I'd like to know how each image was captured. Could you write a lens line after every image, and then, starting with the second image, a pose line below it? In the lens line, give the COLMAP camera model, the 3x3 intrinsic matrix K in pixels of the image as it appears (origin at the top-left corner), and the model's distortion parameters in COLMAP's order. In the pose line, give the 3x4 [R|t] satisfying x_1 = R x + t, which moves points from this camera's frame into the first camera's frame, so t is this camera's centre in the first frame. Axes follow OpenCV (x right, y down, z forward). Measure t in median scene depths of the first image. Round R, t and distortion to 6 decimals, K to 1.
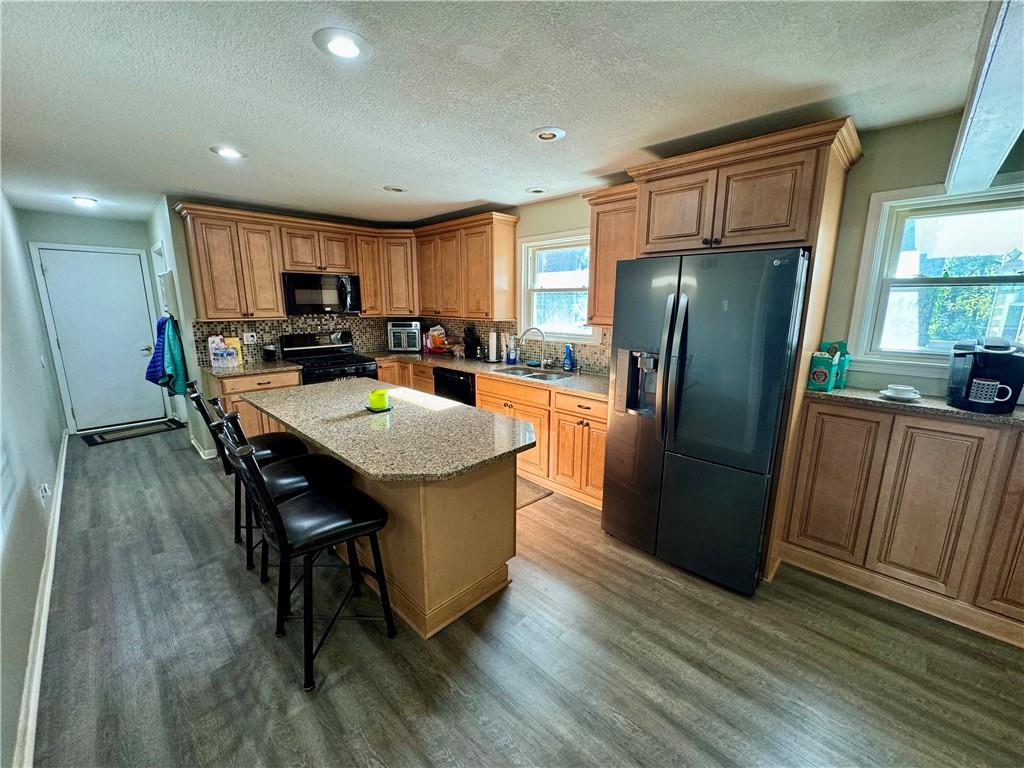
lens RADIAL K [[408.9, 0, 512.3], [0, 408.9, 385.1], [0, 0, 1]] dist [-0.003166, 0.000276]
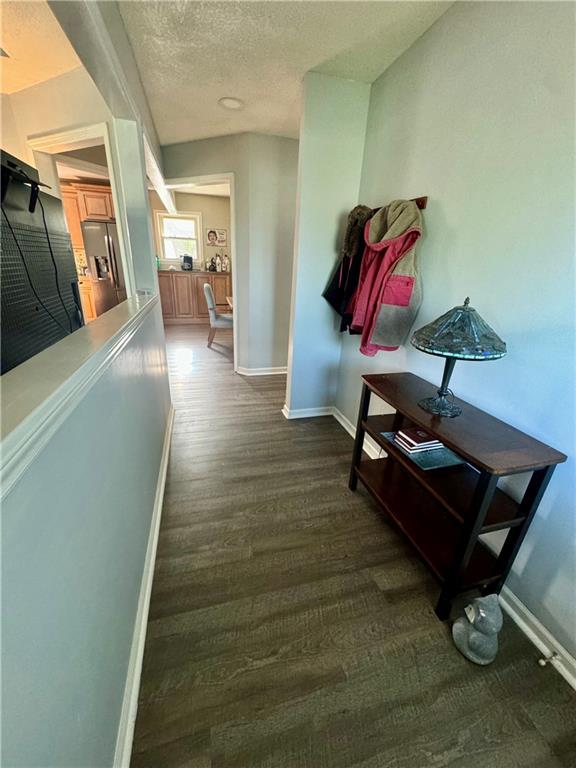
lens RADIAL K [[306.7, 0, 285.6], [0, 306.7, 384.8], [0, 0, 1]] dist [-0.003166, 0.000276]
pose [[0.494460, -0.307747, 0.812896, -1.292747], [0.138402, 0.951167, 0.275908, 0.439114], [-0.858111, -0.023919, 0.512907, -1.521521]]
